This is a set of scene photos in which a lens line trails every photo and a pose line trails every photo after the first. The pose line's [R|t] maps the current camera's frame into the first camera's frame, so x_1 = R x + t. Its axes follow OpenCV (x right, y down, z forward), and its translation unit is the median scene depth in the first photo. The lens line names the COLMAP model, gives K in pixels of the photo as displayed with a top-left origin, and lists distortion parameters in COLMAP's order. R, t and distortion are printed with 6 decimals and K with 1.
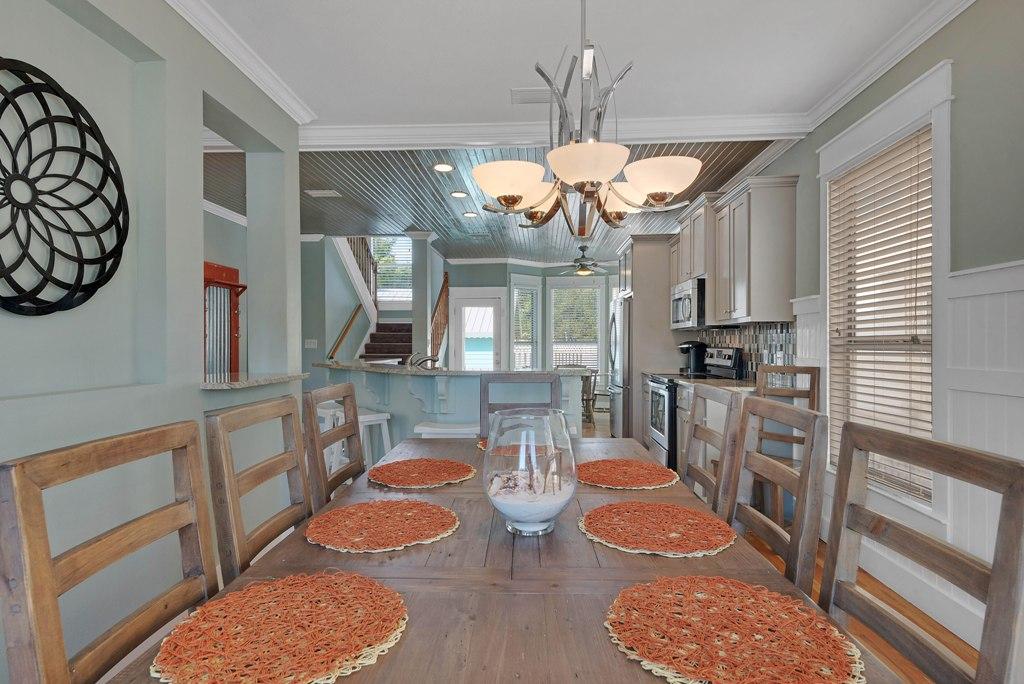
lens RADIAL K [[550.4, 0, 516.7], [0, 550.4, 340.6], [0, 0, 1]] dist [0.017094, -0.007541]
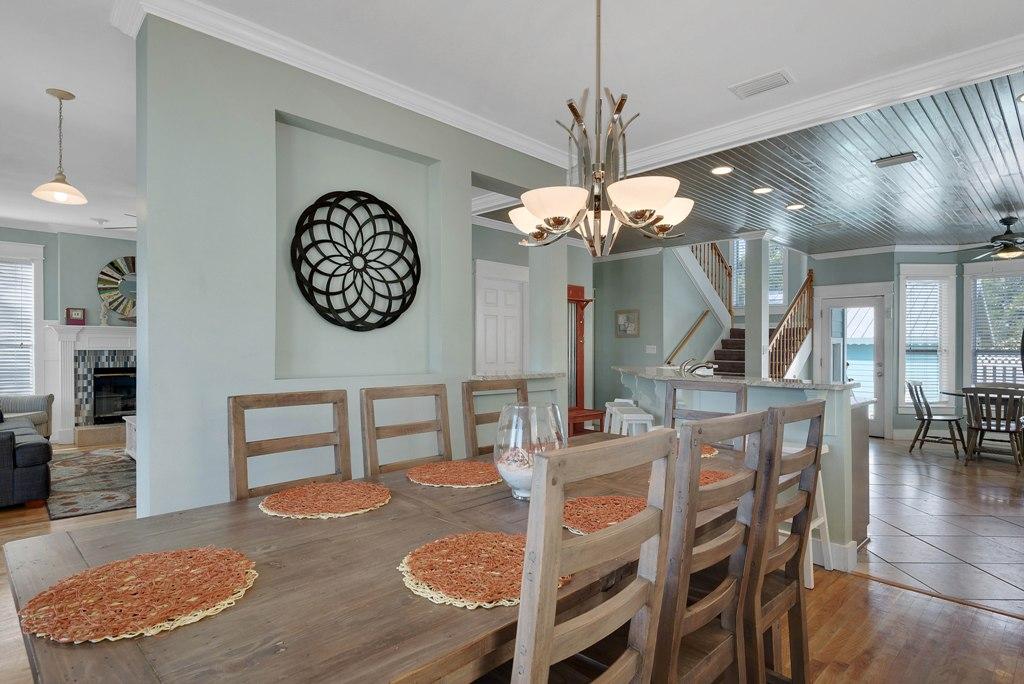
lens RADIAL K [[550.4, 0, 491.6], [0, 550.4, 351.4], [0, 0, 1]] dist [0.017094, -0.007541]
pose [[0.714244, 0.012346, -0.699787, 0.605094], [-0.005831, 0.999915, 0.011689, -0.004190], [0.699872, -0.004268, 0.714256, 0.025290]]
